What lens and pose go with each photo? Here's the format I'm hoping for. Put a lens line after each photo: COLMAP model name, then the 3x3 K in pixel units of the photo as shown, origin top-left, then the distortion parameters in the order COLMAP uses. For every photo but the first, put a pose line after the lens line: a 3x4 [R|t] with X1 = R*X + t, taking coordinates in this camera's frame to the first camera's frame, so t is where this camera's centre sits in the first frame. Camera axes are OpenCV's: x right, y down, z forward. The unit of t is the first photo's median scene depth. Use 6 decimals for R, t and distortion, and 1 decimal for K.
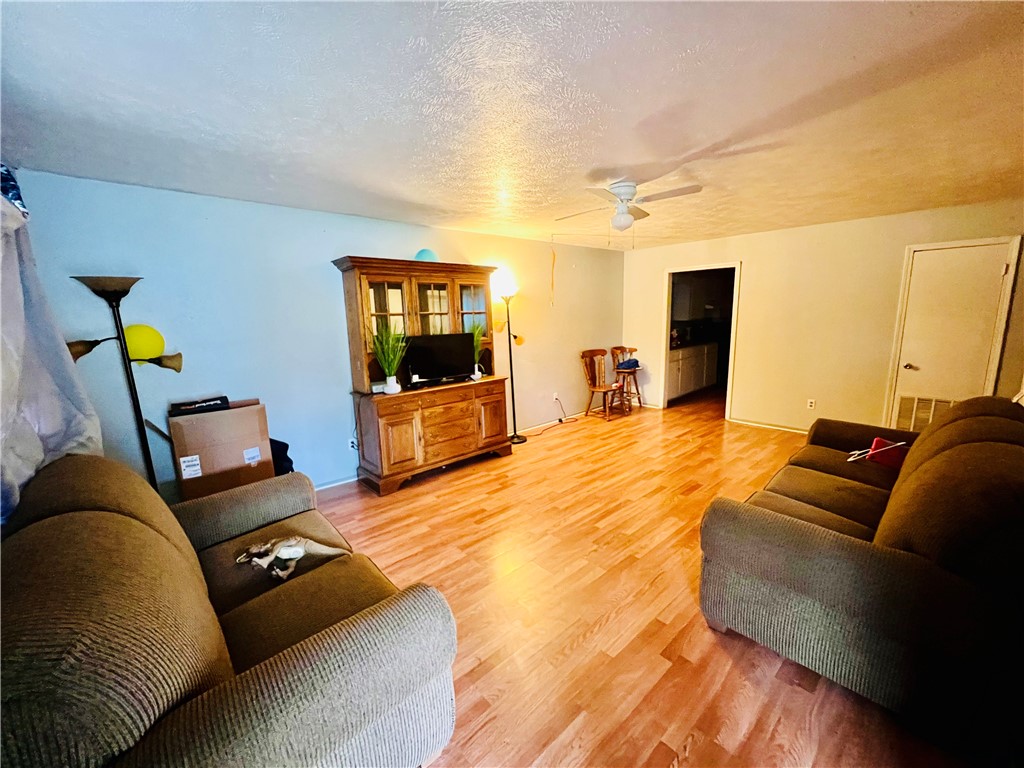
lens RADIAL K [[409.2, 0, 512.0], [0, 409.2, 384.0], [0, 0, 1]] dist [-0.002569, -0.000010]
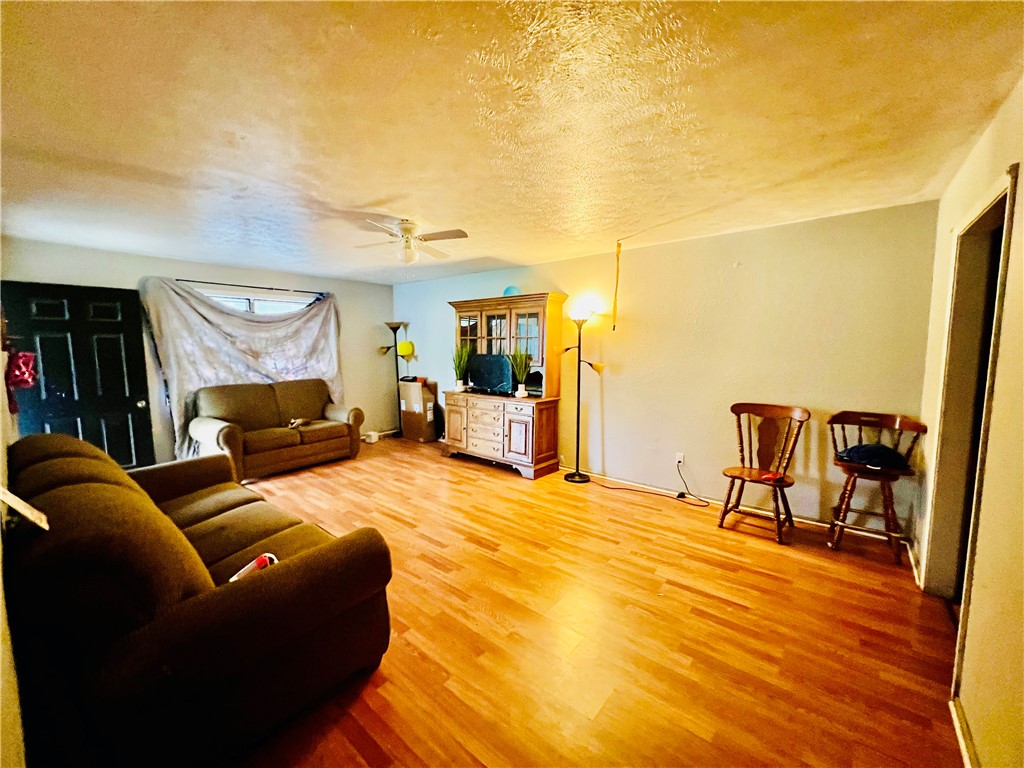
lens RADIAL K [[405.3, 0, 512.7], [0, 405.3, 384.1], [0, 0, 1]] dist [0.000301, -0.000064]
pose [[0.151378, 0.119565, -0.981218, 0.997274], [-0.170915, 0.980872, 0.093154, -0.149137], [0.973588, 0.153604, 0.168917, 0.810354]]
